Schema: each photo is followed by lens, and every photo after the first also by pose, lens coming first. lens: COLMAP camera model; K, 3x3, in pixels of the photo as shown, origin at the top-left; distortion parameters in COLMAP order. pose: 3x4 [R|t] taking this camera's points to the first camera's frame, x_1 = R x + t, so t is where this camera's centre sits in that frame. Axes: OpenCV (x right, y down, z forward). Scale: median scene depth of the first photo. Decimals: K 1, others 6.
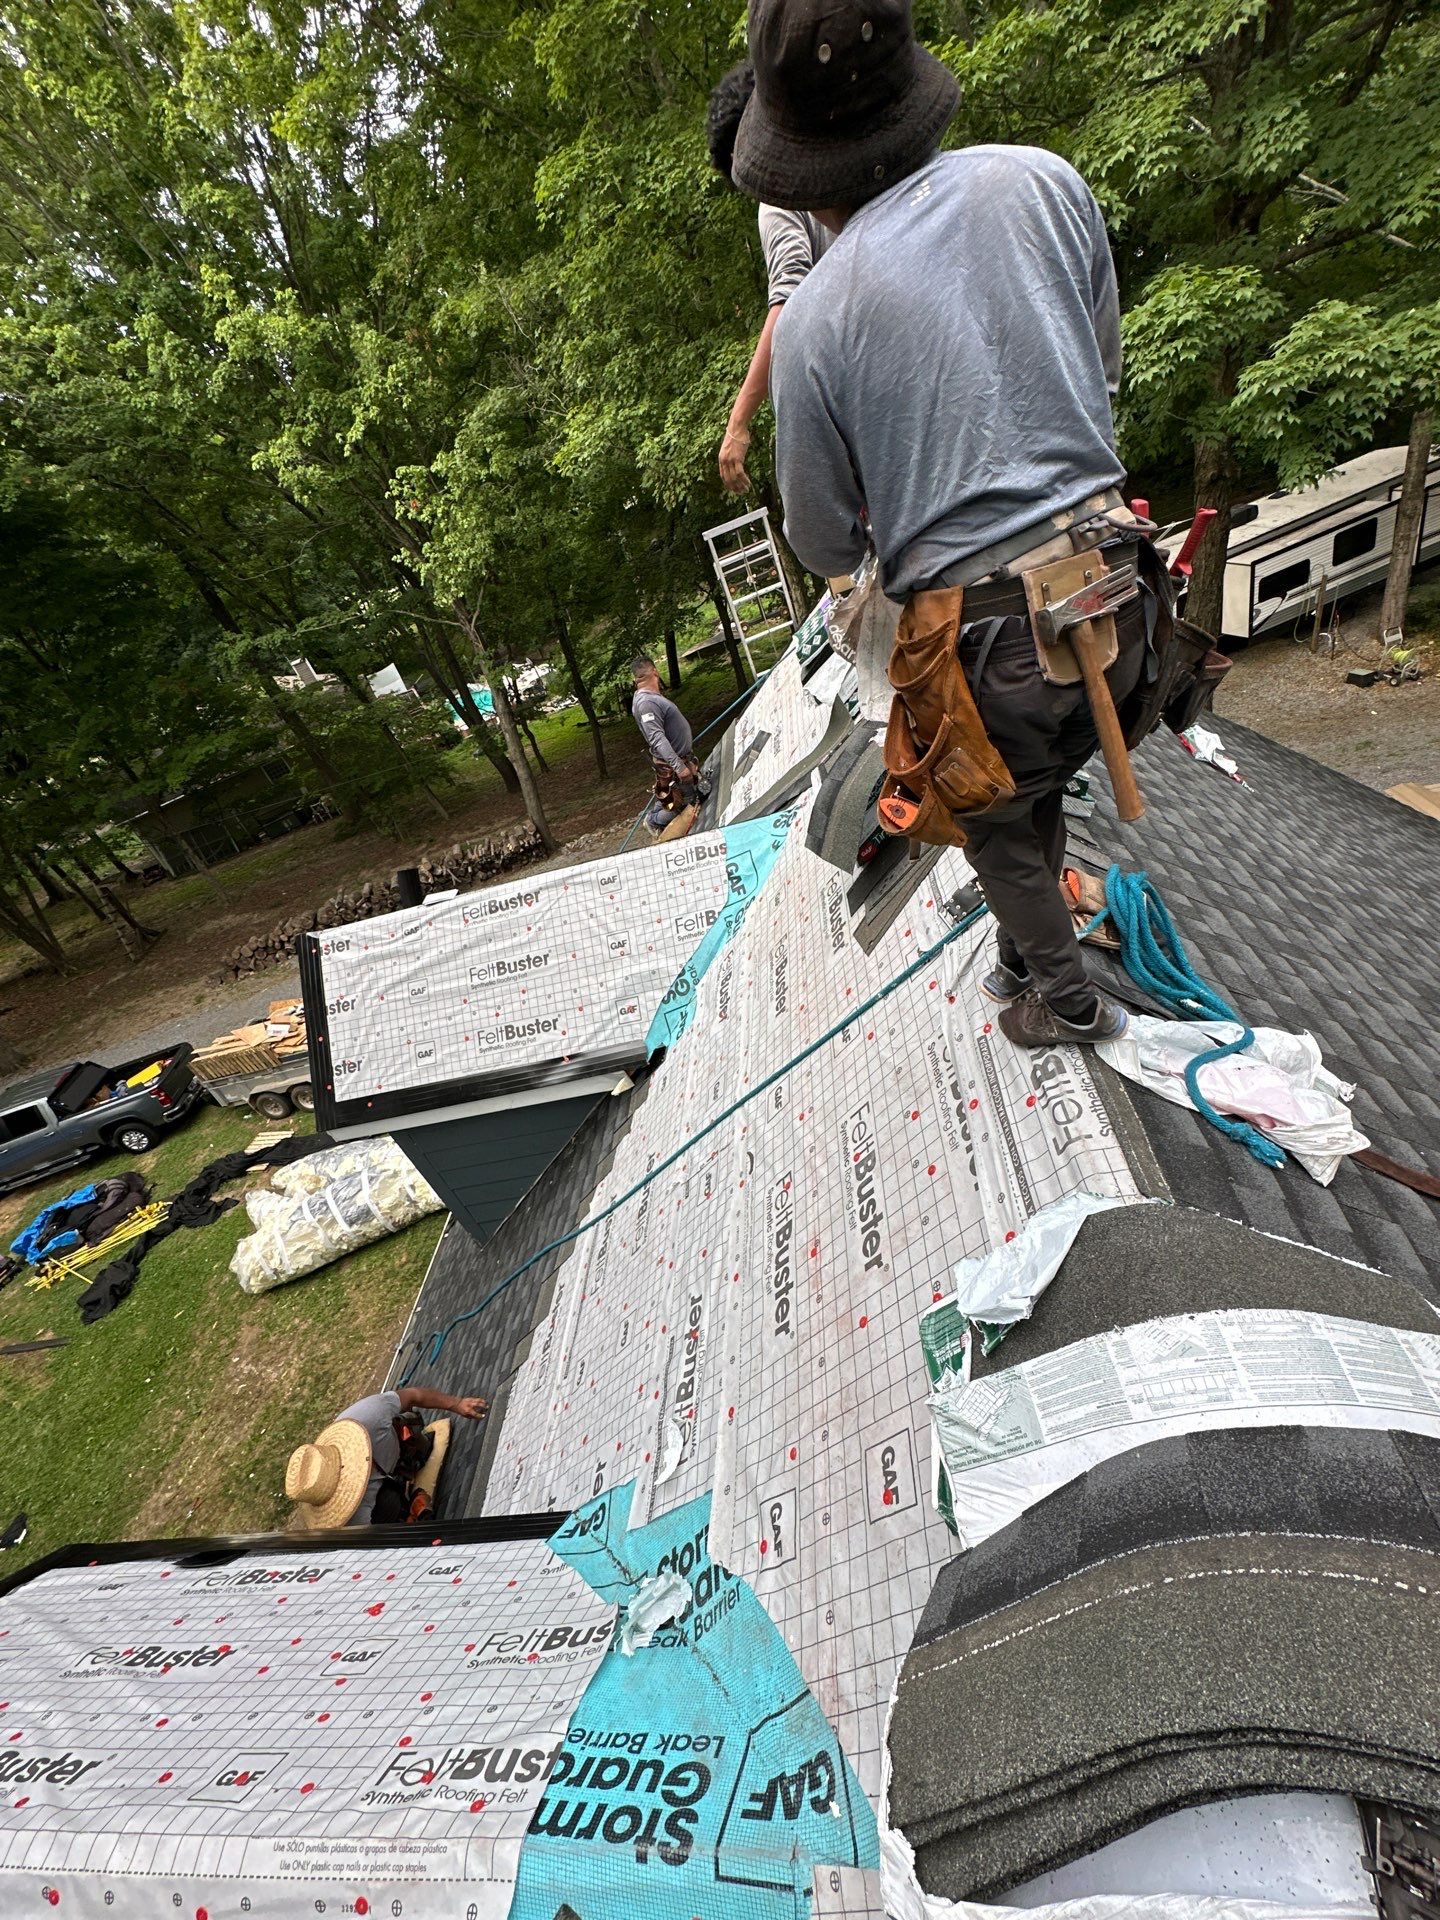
lens RADIAL K [[808.9, 0, 717.3], [0, 808.9, 958.6], [0, 0, 1]] dist [-0.001842, 0.001271]
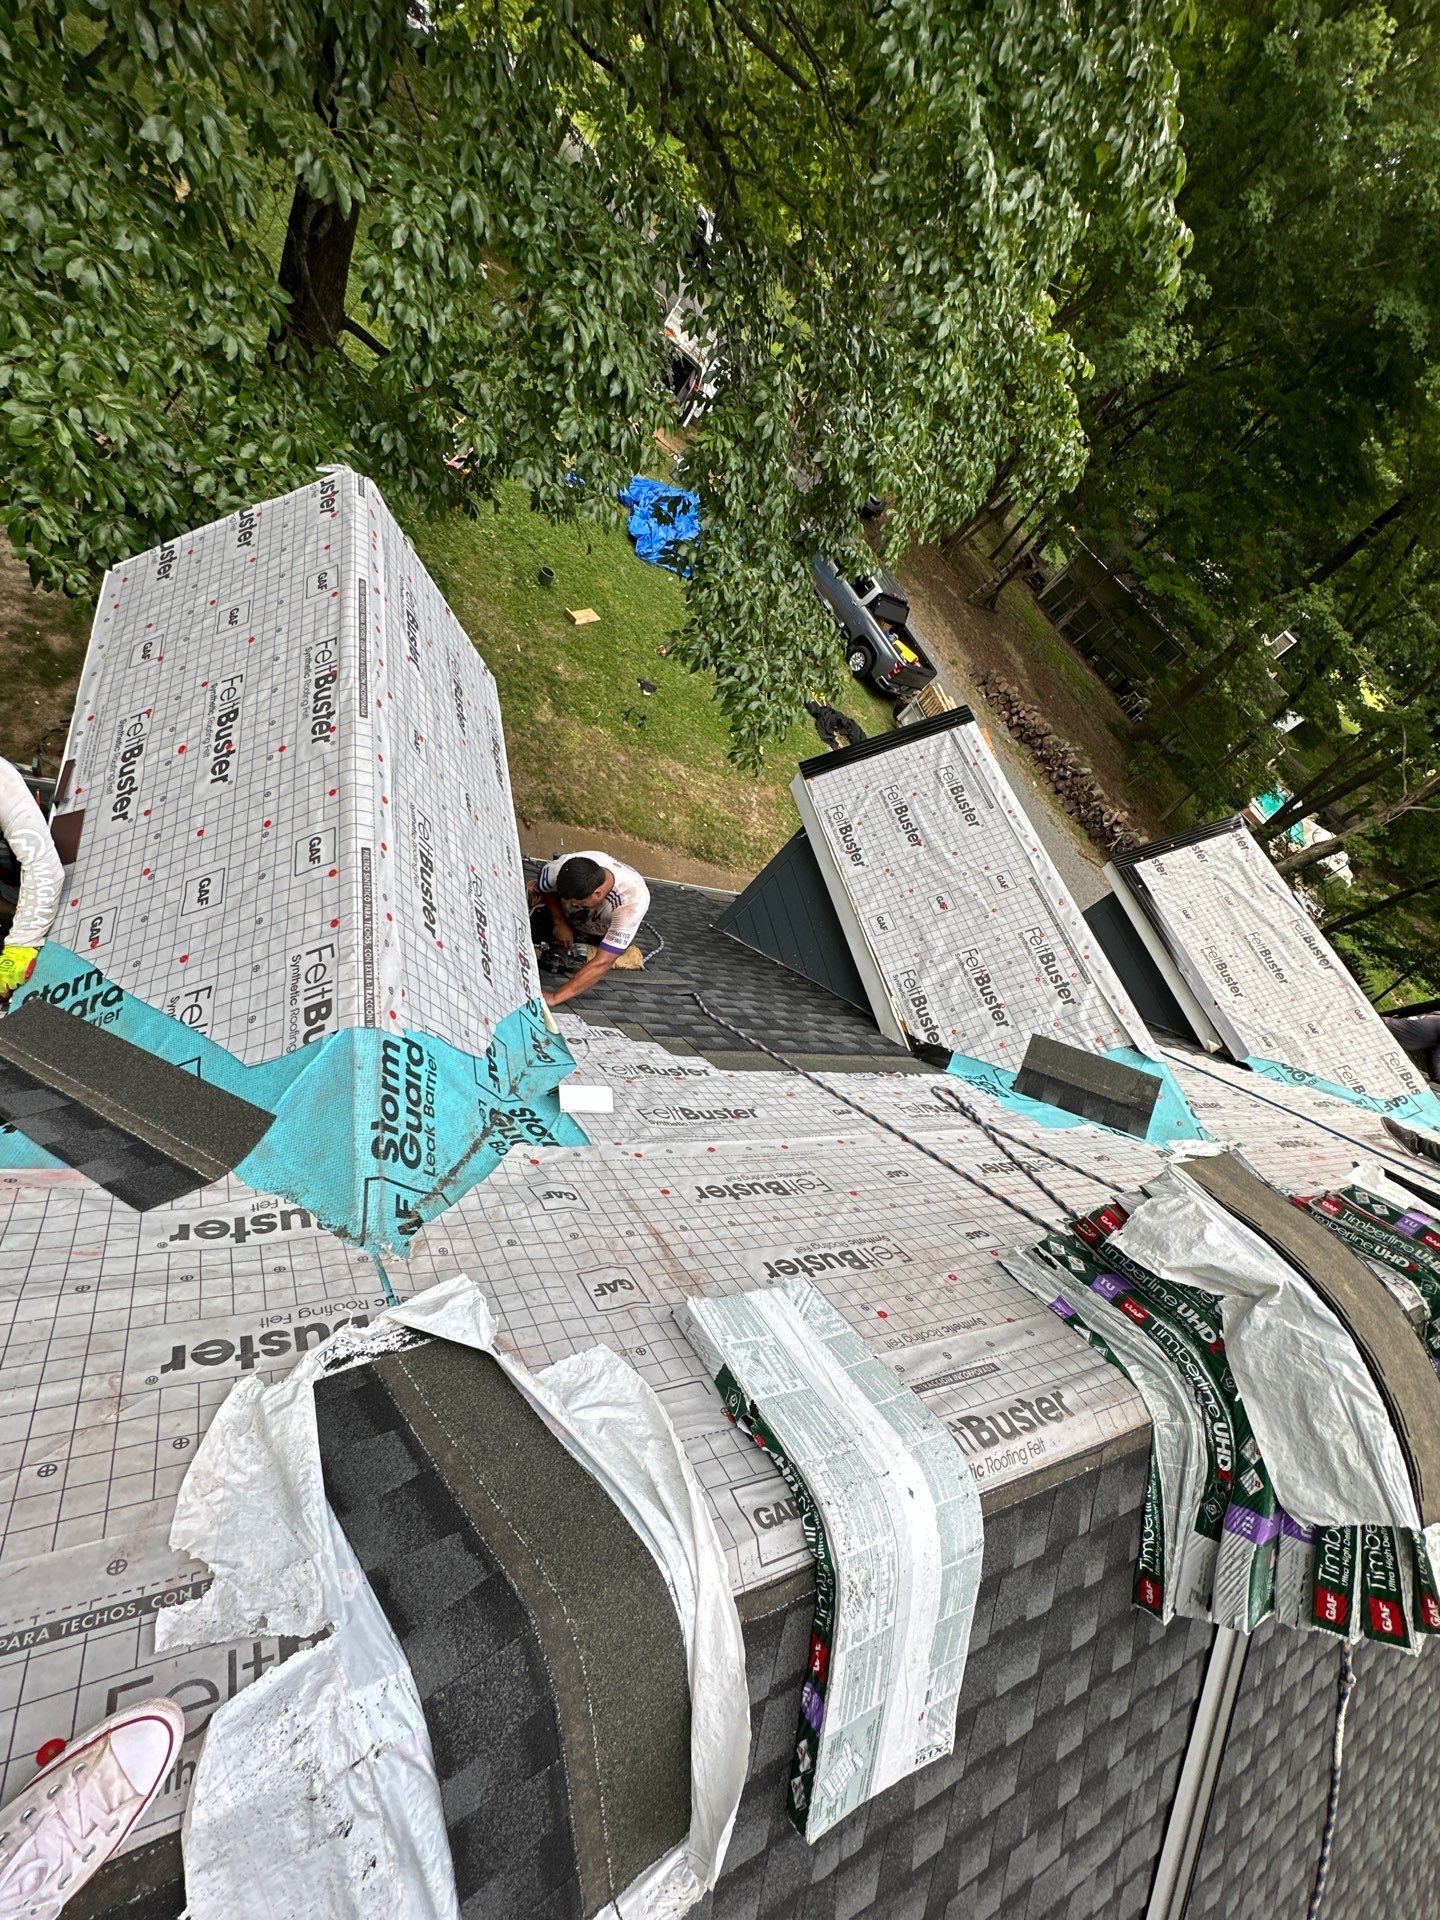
lens RADIAL K [[808.9, 0, 717.3], [0, 808.9, 958.6], [0, 0, 1]] dist [-0.001842, 0.001271]
pose [[0.112527, 0.969282, -0.218700, -0.097418], [-0.935654, 0.177454, 0.305059, 1.103419], [0.334497, 0.170300, 0.926882, -1.570058]]
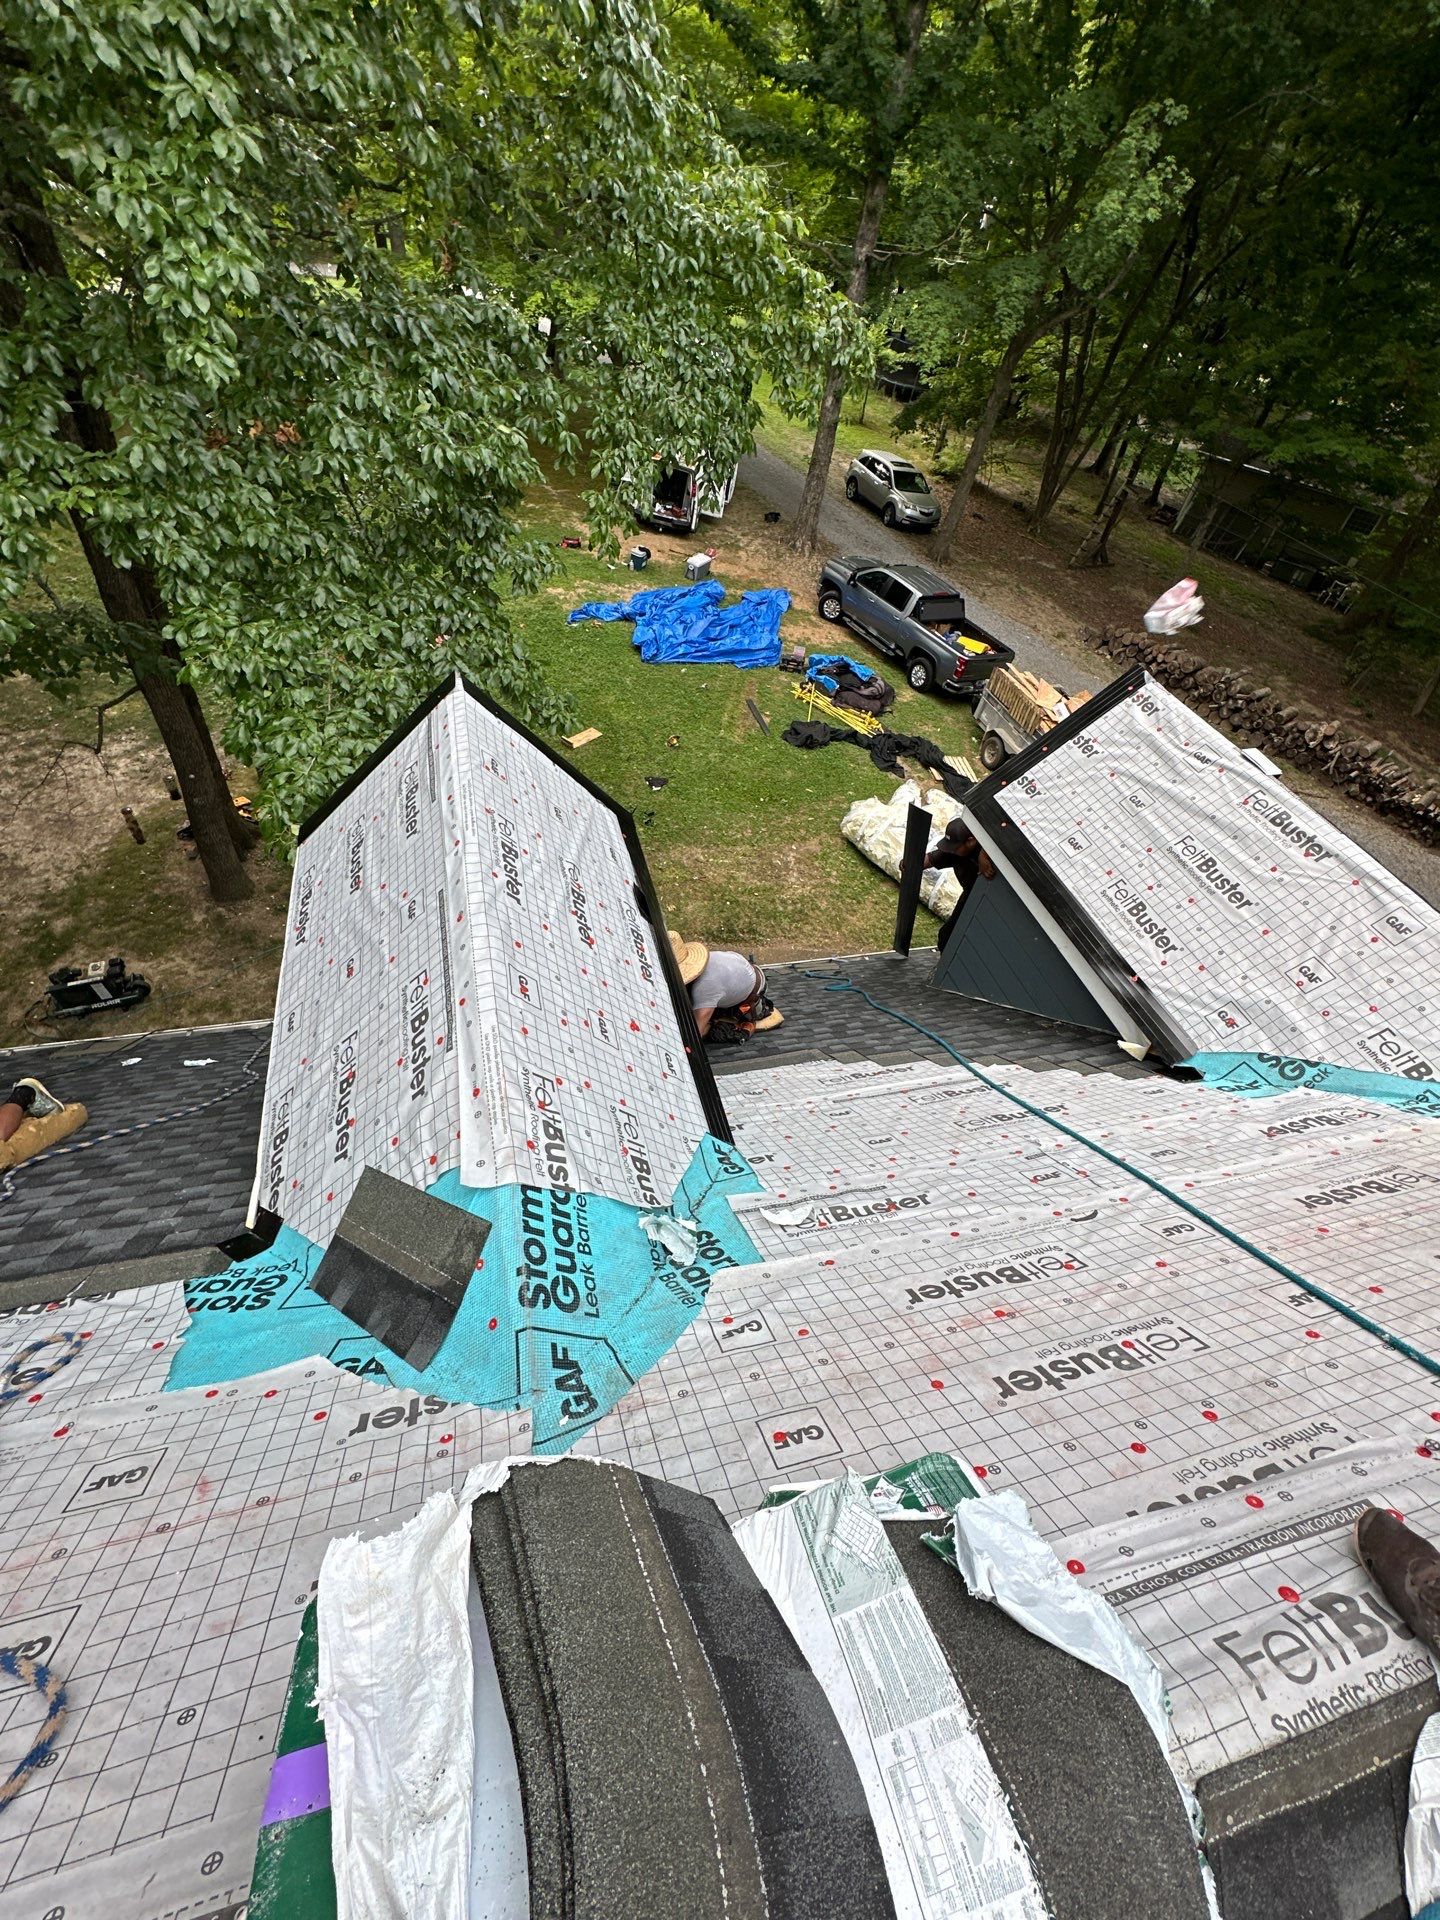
lens RADIAL K [[808.9, 0, 717.3], [0, 808.9, 958.6], [0, 0, 1]] dist [-0.001842, 0.001271]
pose [[0.261777, 0.884717, -0.385680, 0.034660], [-0.716083, 0.445966, 0.536973, -0.071134], [0.647069, 0.135612, 0.750274, 0.068443]]
